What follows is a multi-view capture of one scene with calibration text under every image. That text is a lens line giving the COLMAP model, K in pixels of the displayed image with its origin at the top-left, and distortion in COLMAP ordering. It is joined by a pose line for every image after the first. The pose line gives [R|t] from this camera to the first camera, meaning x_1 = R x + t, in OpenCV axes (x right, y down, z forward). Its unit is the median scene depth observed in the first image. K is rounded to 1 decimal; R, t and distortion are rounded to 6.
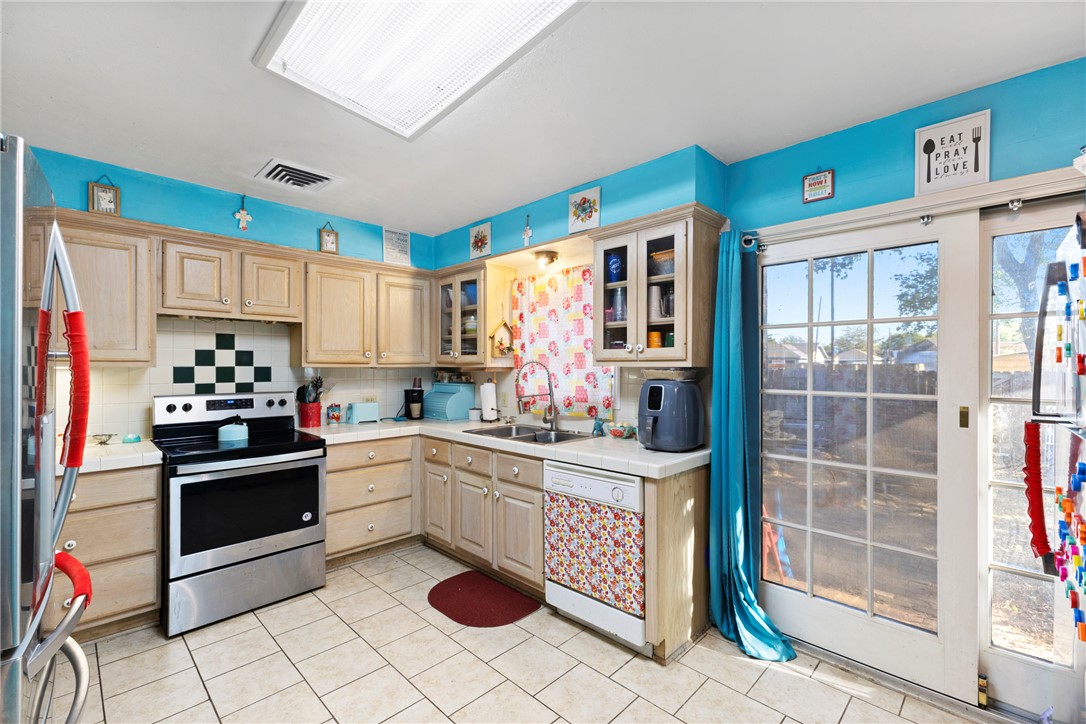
lens RADIAL K [[474.4, 0, 540.2], [0, 474.4, 357.4], [0, 0, 1]] dist [0.012721, 0.000060]
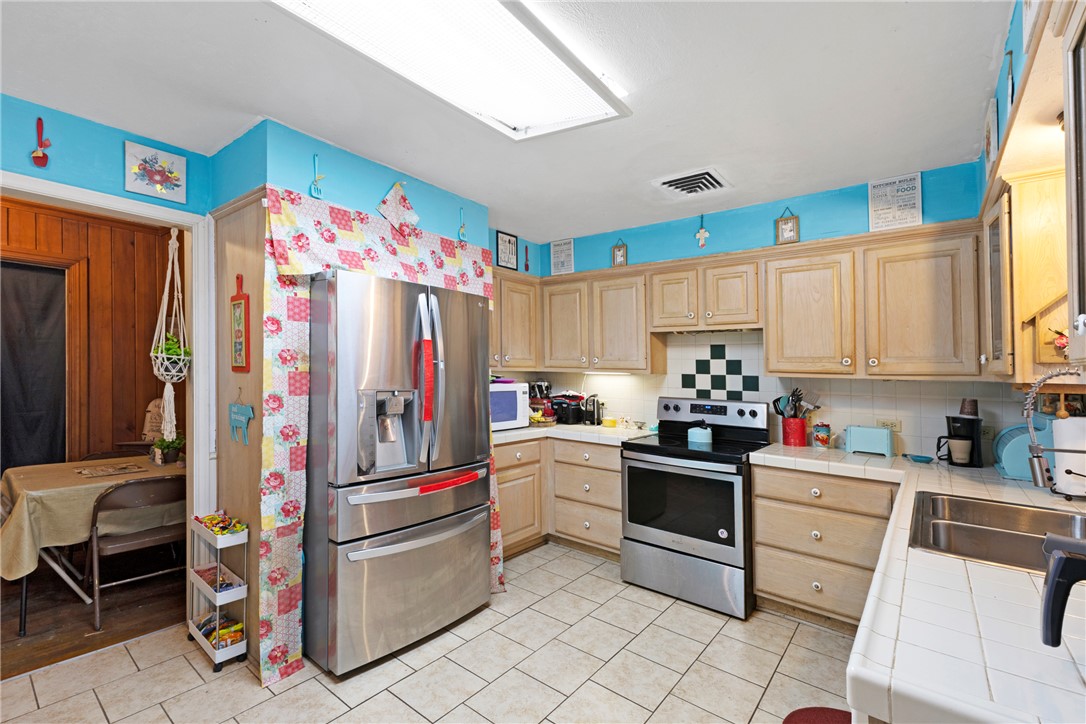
lens RADIAL K [[474.4, 0, 540.9], [0, 474.4, 369.2], [0, 0, 1]] dist [0.012721, 0.000060]
pose [[0.105326, -0.001845, -0.994436, 0.380271], [-0.003010, 0.999993, -0.002174, 0.009986], [0.994433, 0.003222, 0.105320, 0.496498]]
